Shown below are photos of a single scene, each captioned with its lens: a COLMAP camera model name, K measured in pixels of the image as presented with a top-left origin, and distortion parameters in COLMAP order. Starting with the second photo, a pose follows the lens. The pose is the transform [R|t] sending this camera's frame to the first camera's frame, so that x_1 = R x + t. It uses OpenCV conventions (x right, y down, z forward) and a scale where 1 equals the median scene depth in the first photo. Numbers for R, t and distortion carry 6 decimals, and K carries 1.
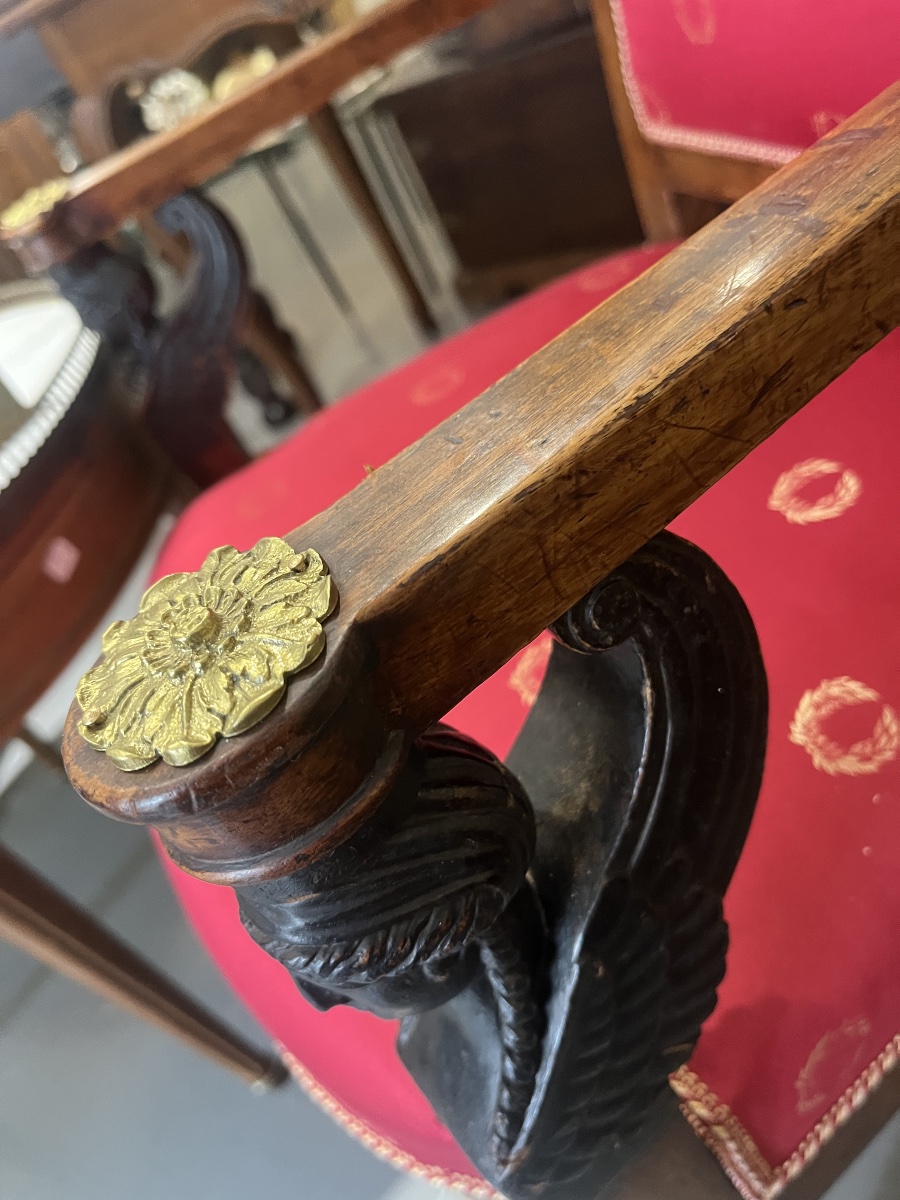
lens RADIAL K [[880.5, 0, 431.5], [0, 880.5, 603.7], [0, 0, 1]] dist [0.077025, -0.107876]
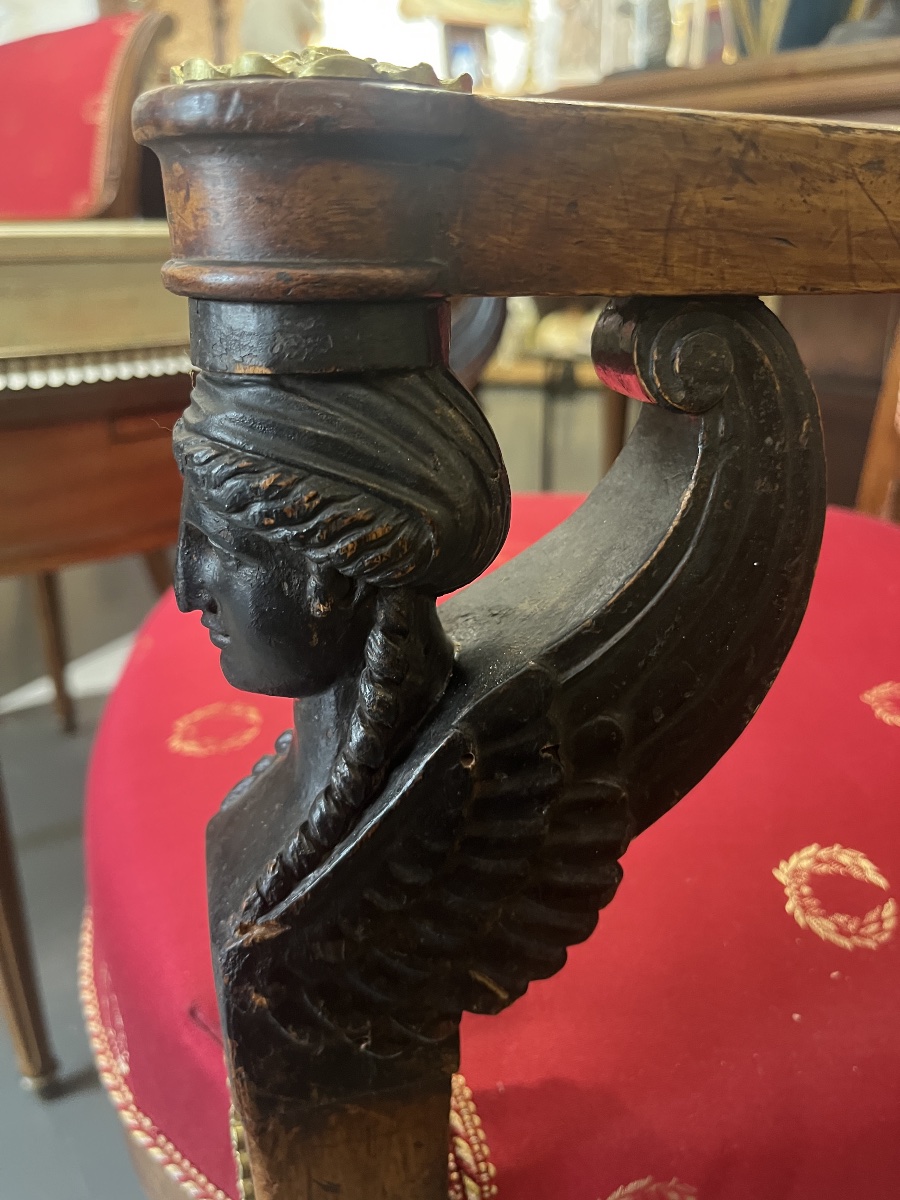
lens RADIAL K [[893.4, 0, 444.6], [0, 893.4, 629.0], [0, 0, 1]] dist [0.004002, -0.002362]
pose [[0.843710, 0.514713, -0.152392, 0.152515], [-0.536426, 0.819010, -0.203643, 0.325454], [0.019993, 0.253563, 0.967112, 0.099658]]
